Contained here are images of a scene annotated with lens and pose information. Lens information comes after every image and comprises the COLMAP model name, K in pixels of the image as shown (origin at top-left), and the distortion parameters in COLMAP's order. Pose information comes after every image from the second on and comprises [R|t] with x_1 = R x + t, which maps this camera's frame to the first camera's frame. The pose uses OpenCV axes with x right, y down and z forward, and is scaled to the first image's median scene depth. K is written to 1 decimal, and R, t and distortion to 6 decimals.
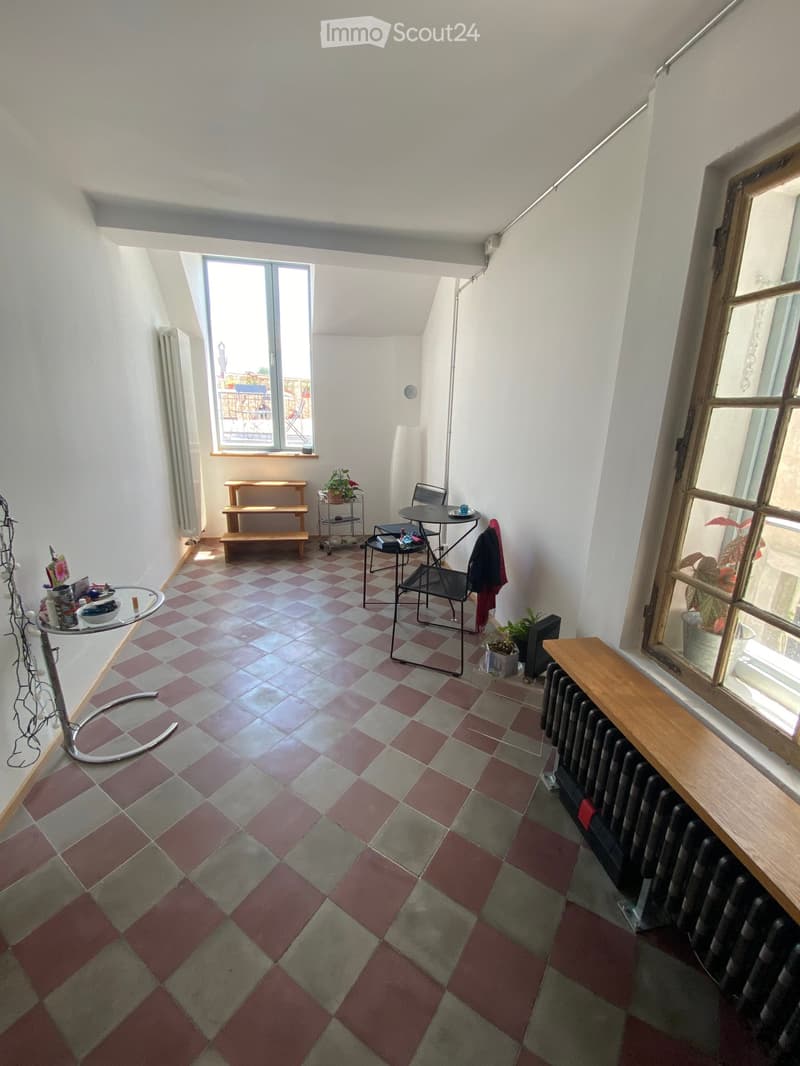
lens RADIAL K [[430.2, 0, 408.1], [0, 430.2, 533.4], [0, 0, 1]] dist [0.000504, -0.010287]
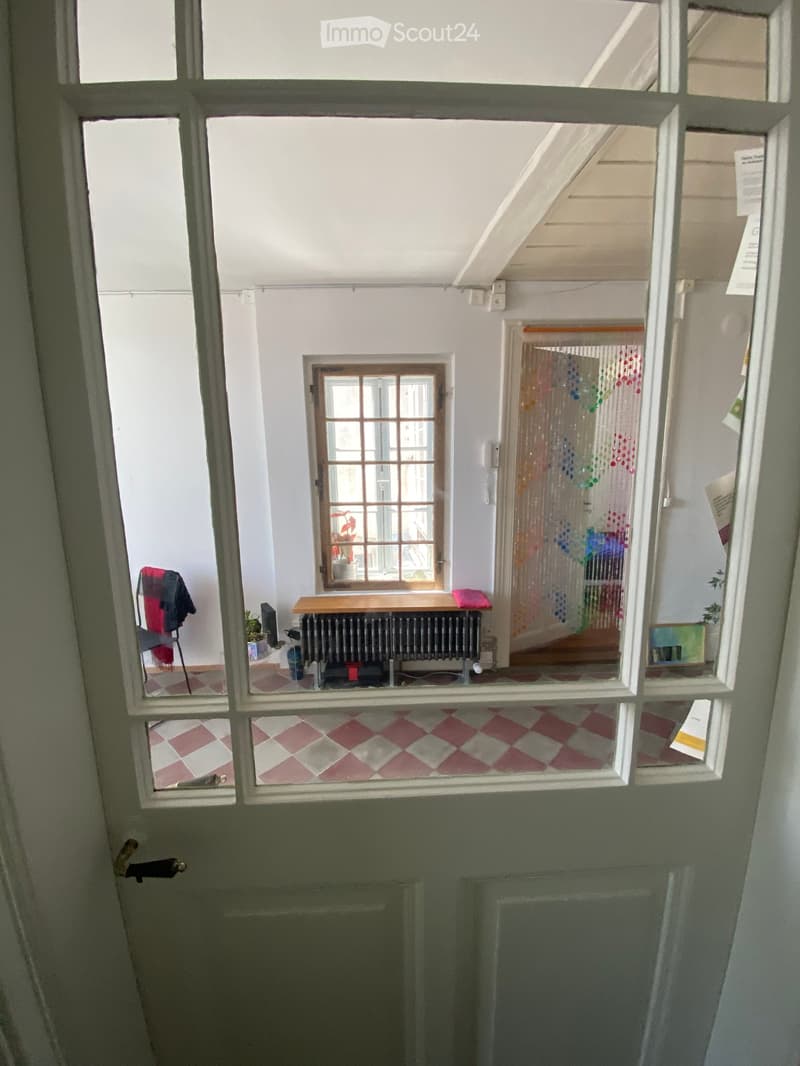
lens RADIAL K [[430.2, 0, 408.1], [0, 430.2, 533.4], [0, 0, 1]] dist [0.000504, -0.010287]
pose [[0.165527, -0.195507, 0.966632, -1.475526], [0.280727, 0.948945, 0.143858, -0.173254], [-0.945406, 0.247547, 0.211960, 0.255269]]
